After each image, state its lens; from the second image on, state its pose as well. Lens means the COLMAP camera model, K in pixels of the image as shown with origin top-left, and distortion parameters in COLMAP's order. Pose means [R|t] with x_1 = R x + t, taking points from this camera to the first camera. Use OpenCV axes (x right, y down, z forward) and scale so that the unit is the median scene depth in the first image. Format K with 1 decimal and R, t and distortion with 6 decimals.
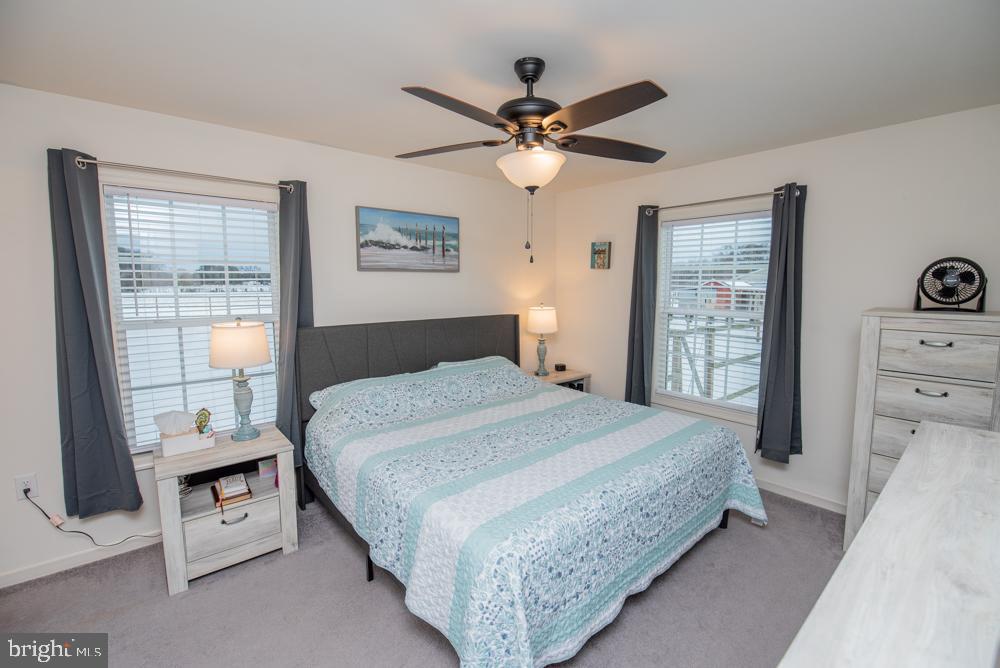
lens RADIAL K [[435.6, 0, 493.9], [0, 435.6, 332.0], [0, 0, 1]] dist [-0.002557, -0.009865]
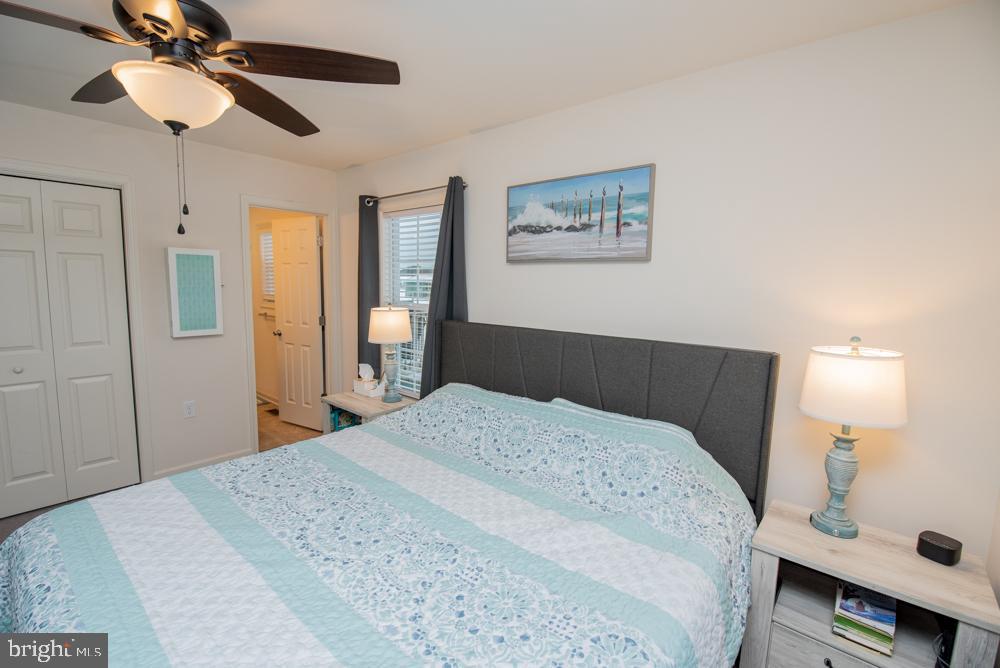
lens RADIAL K [[435.6, 0, 493.9], [0, 435.6, 332.0], [0, 0, 1]] dist [-0.002557, -0.009865]
pose [[0.158379, 0.117440, -0.980369, 0.496266], [-0.129945, 0.986744, 0.097211, -0.080250], [0.978790, 0.111998, 0.171541, 0.776439]]
